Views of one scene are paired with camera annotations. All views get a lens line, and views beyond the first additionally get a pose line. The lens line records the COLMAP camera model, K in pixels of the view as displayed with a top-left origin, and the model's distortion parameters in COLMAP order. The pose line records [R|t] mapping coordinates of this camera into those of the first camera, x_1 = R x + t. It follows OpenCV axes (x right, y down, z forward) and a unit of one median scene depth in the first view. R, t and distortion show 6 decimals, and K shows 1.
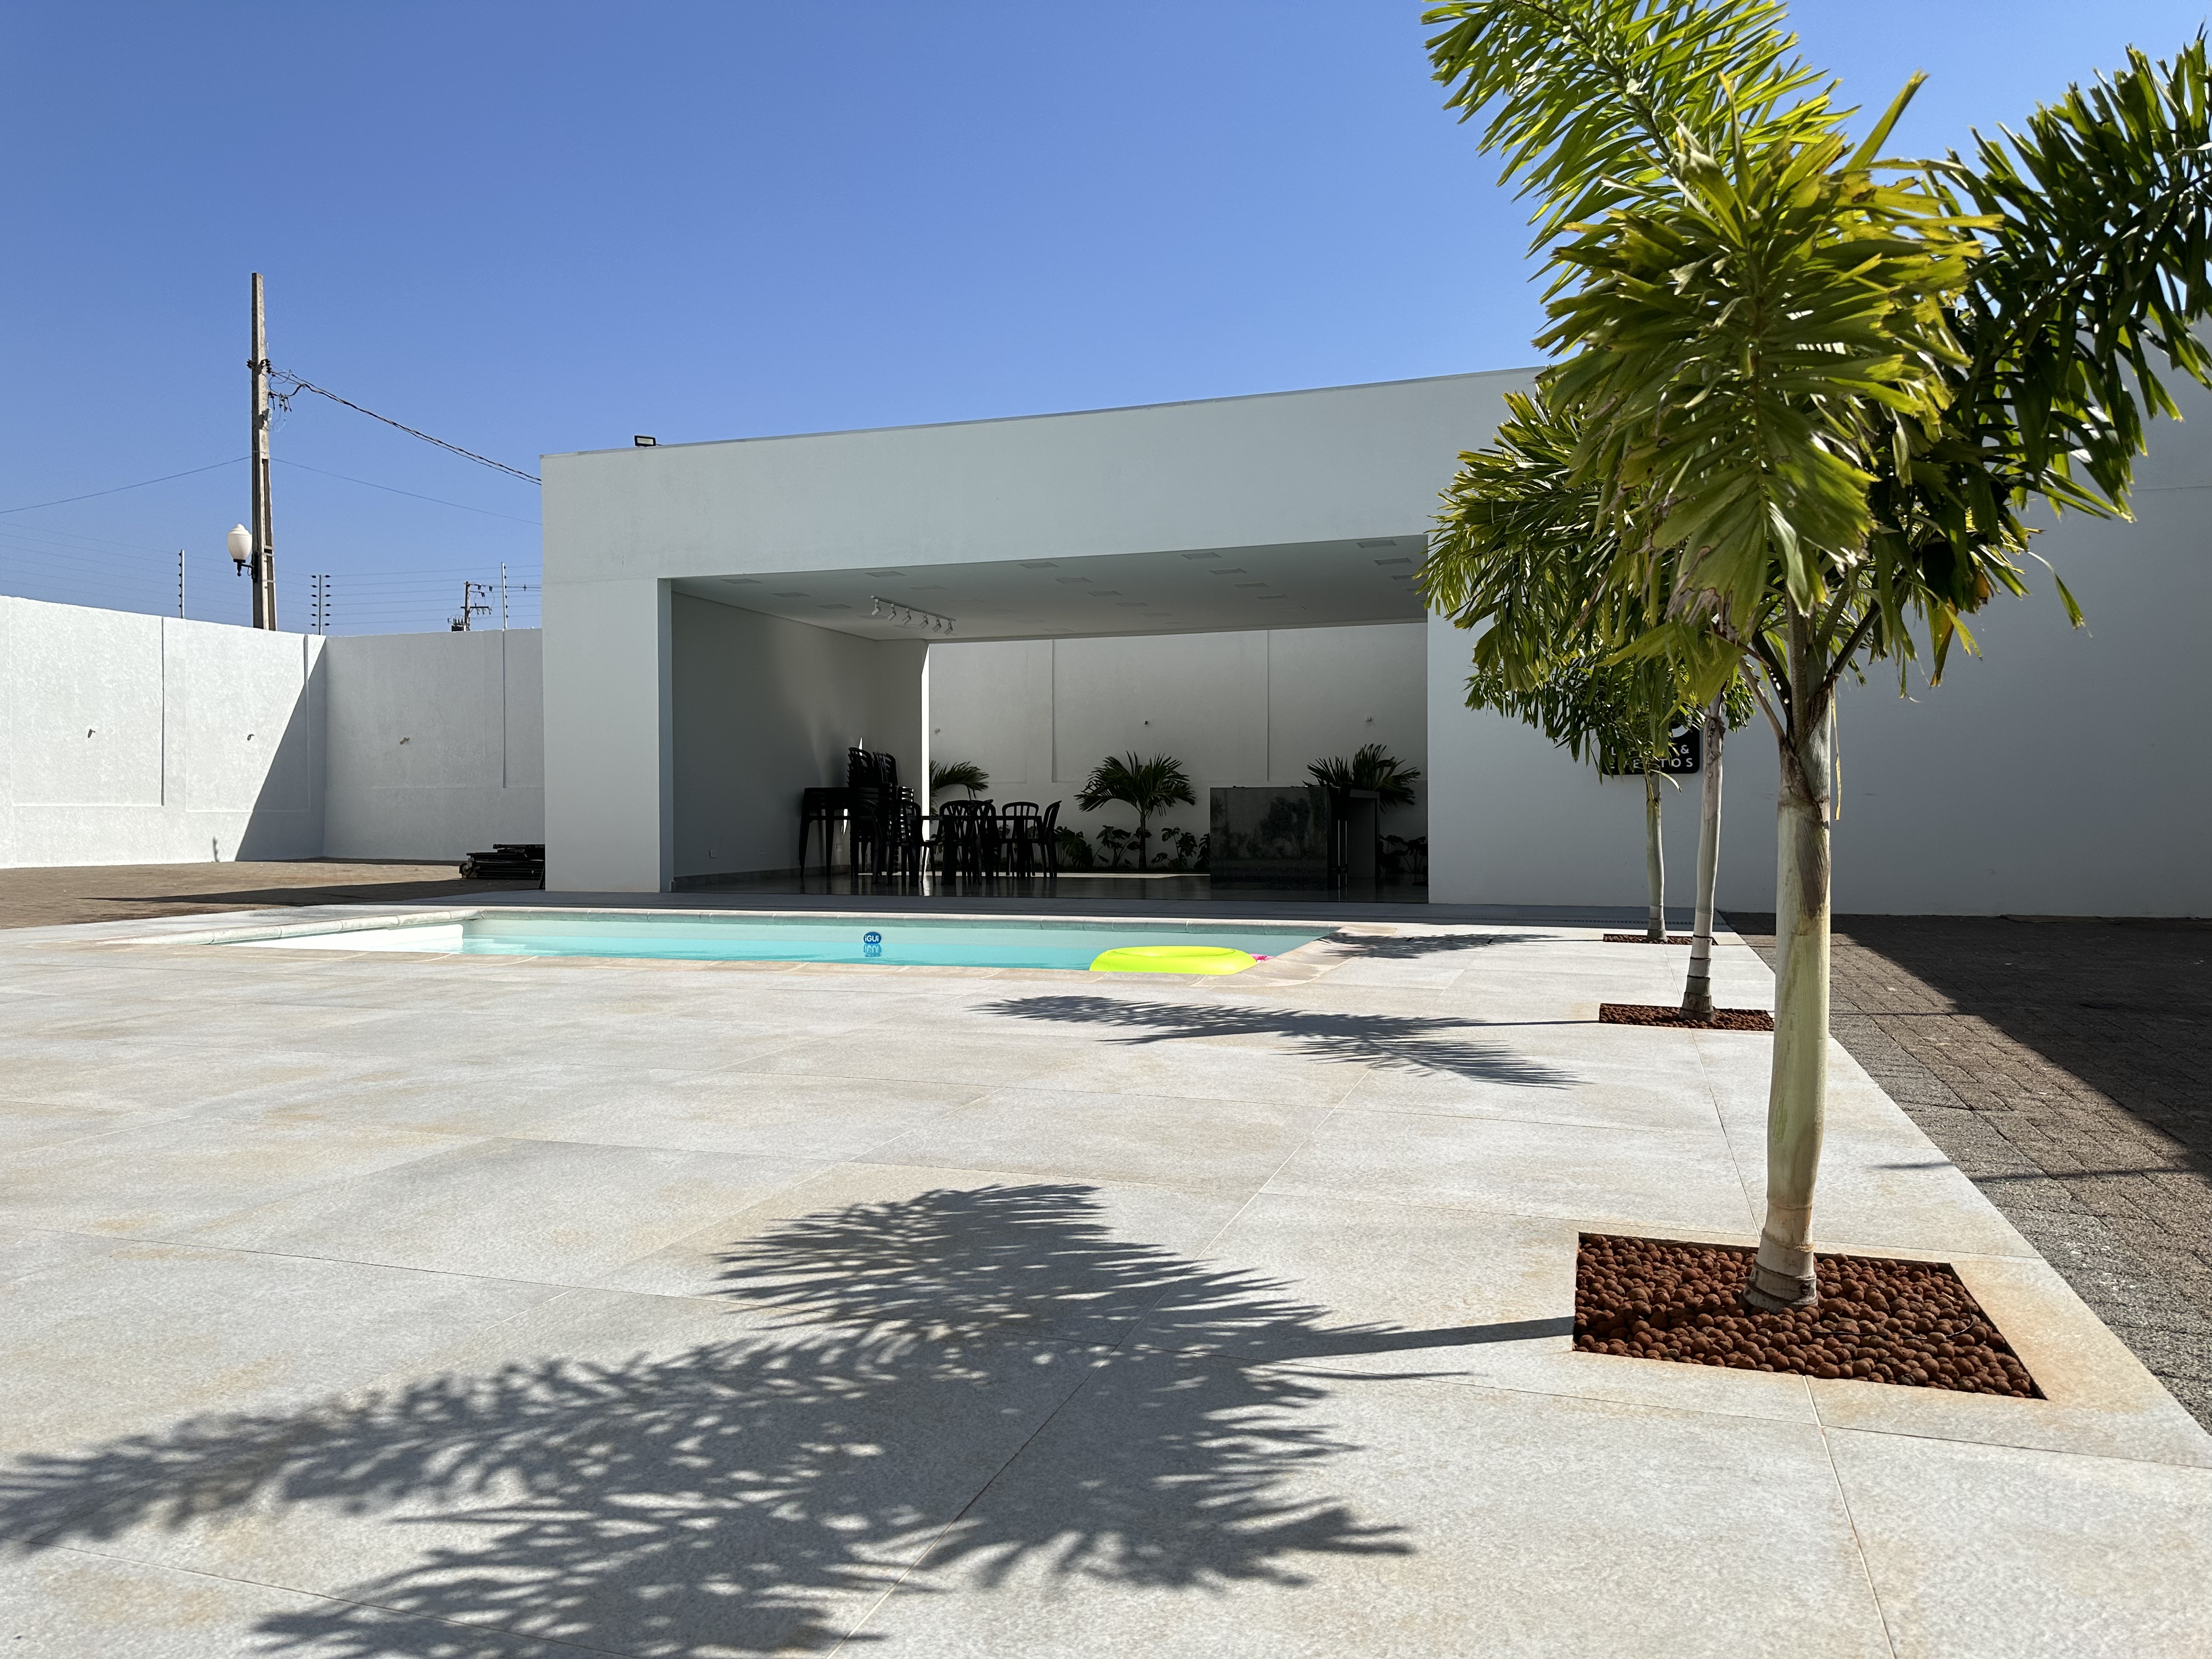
lens RADIAL K [[1530.2, 0, 1106.0], [0, 1530.2, 829.5], [0, 0, 1]] dist [-0.000831, -0.002683]
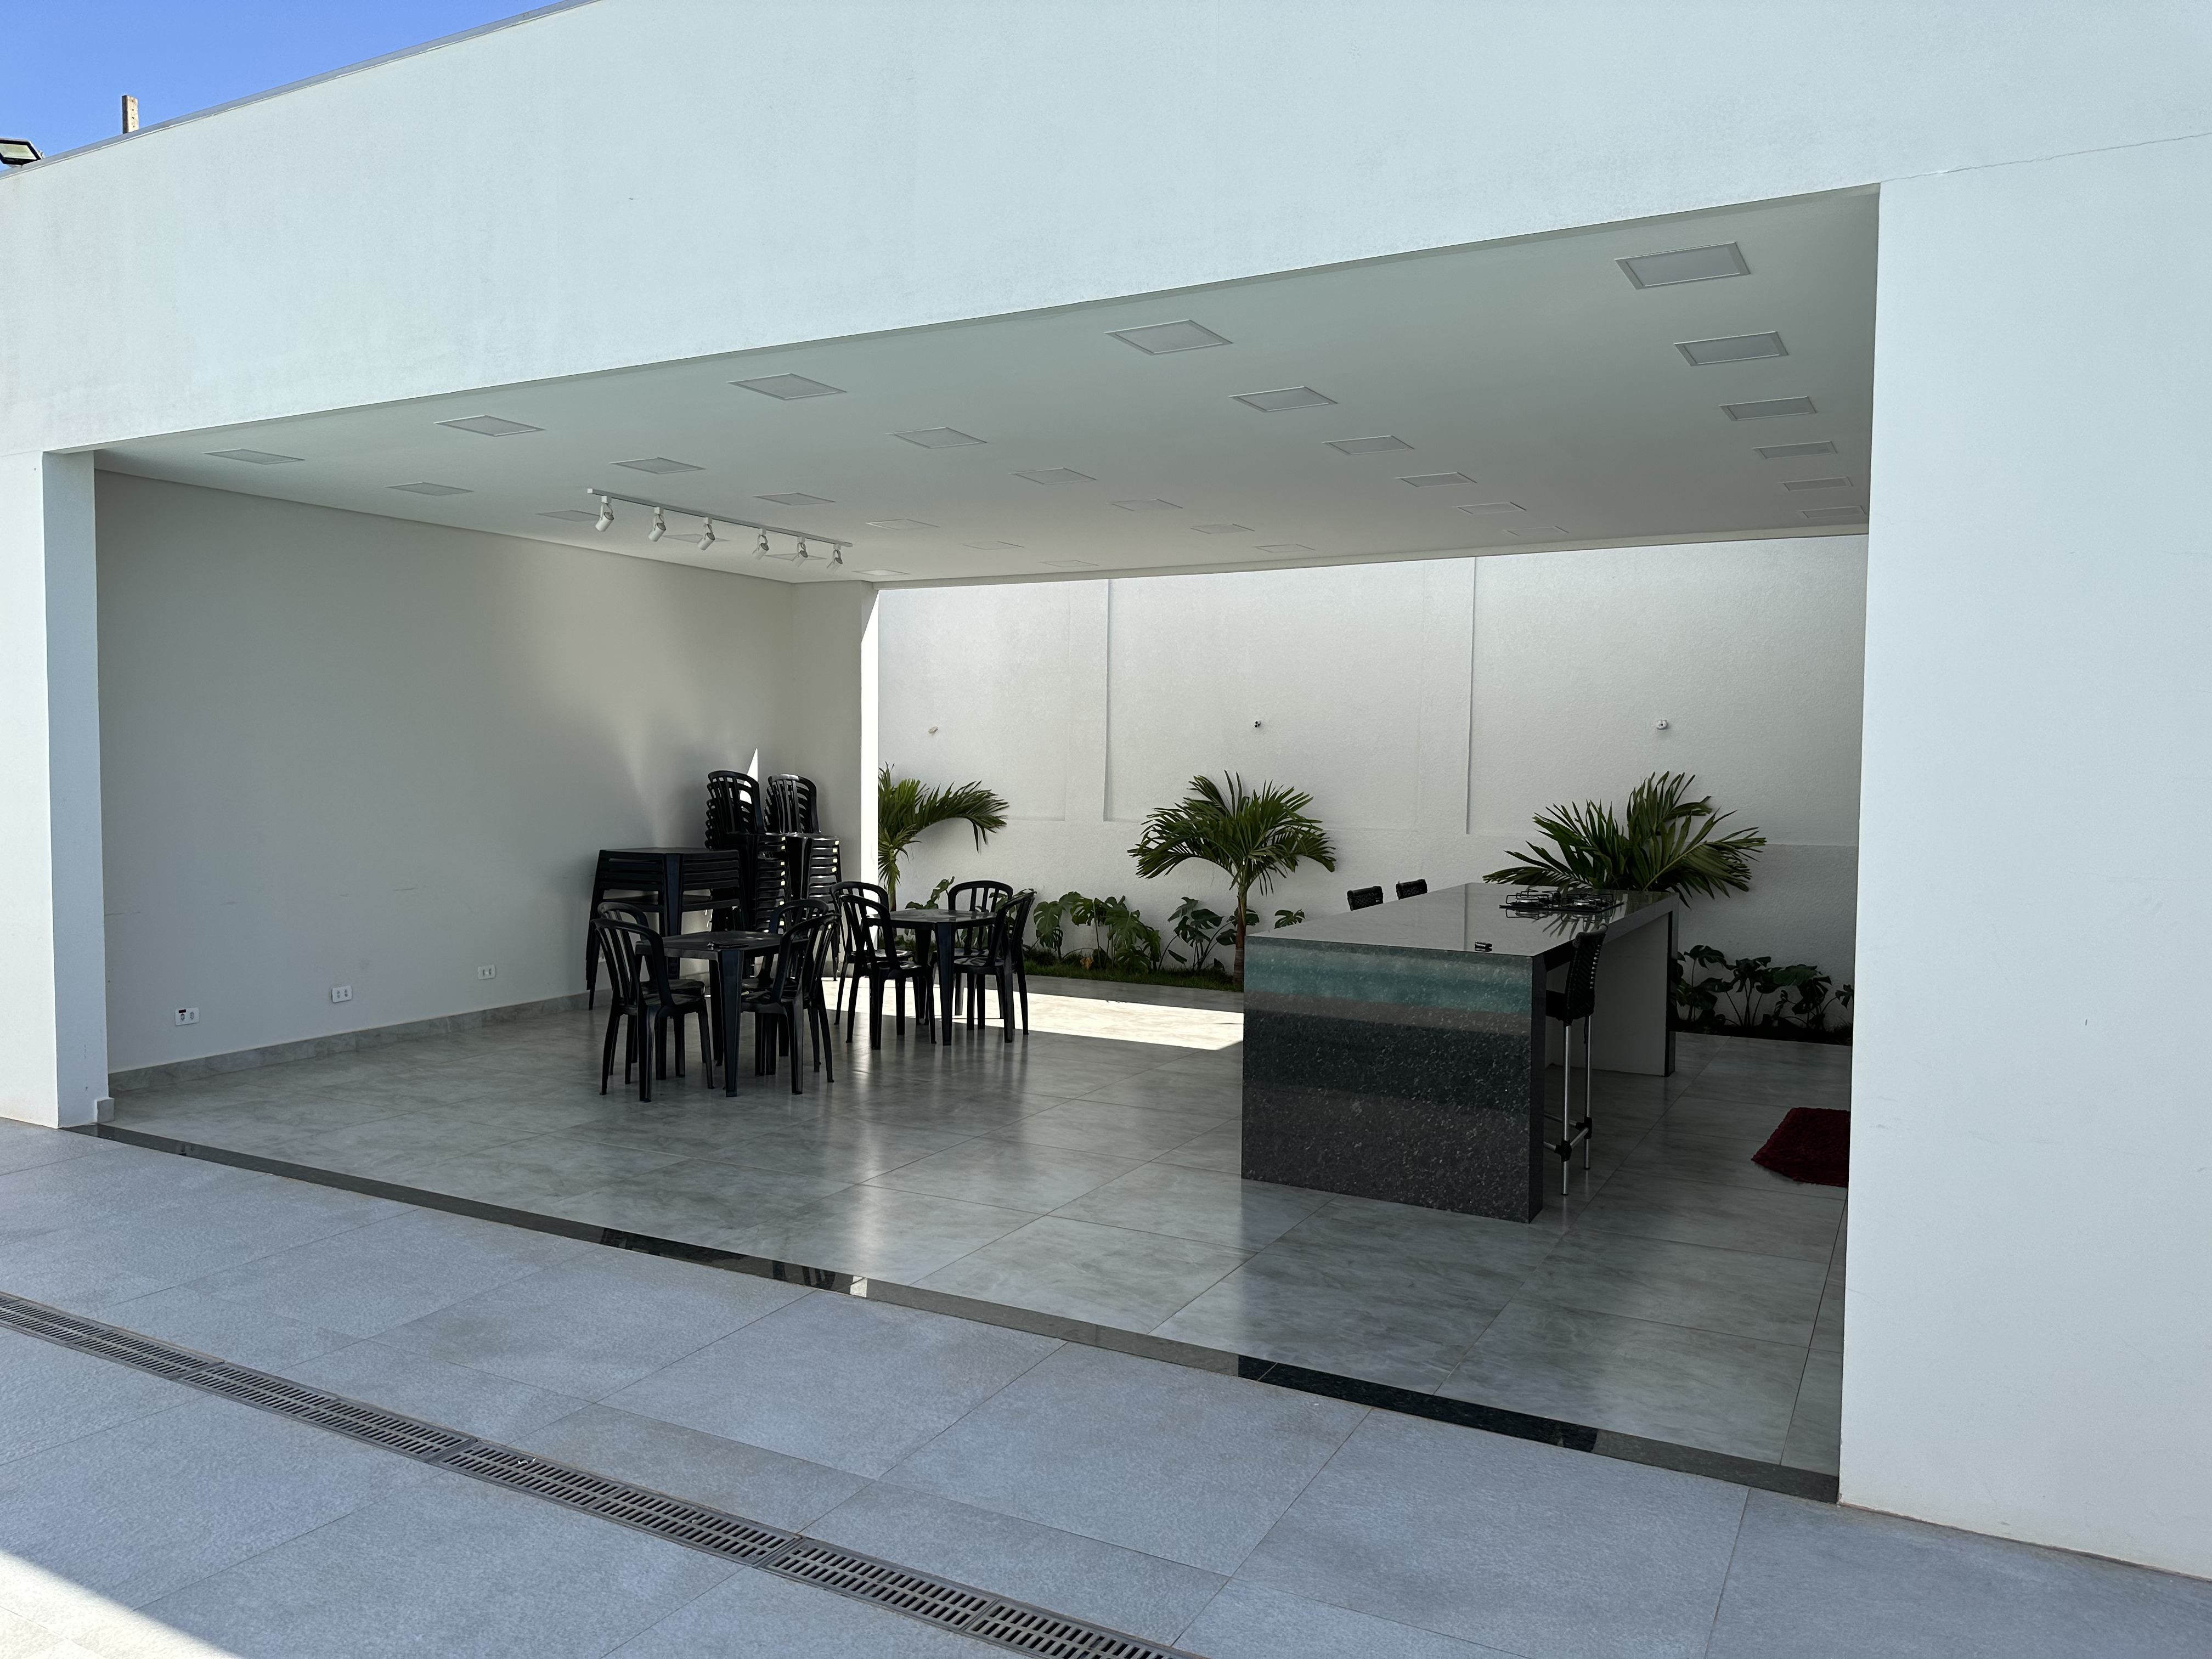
lens RADIAL K [[1530.2, 0, 1106.0], [0, 1530.2, 829.5], [0, 0, 1]] dist [-0.000831, -0.002683]
pose [[0.984724, 0.015710, -0.173410, 0.073010], [-0.010283, 0.999430, 0.032148, -0.049099], [0.173816, -0.029874, 0.984325, 0.431682]]
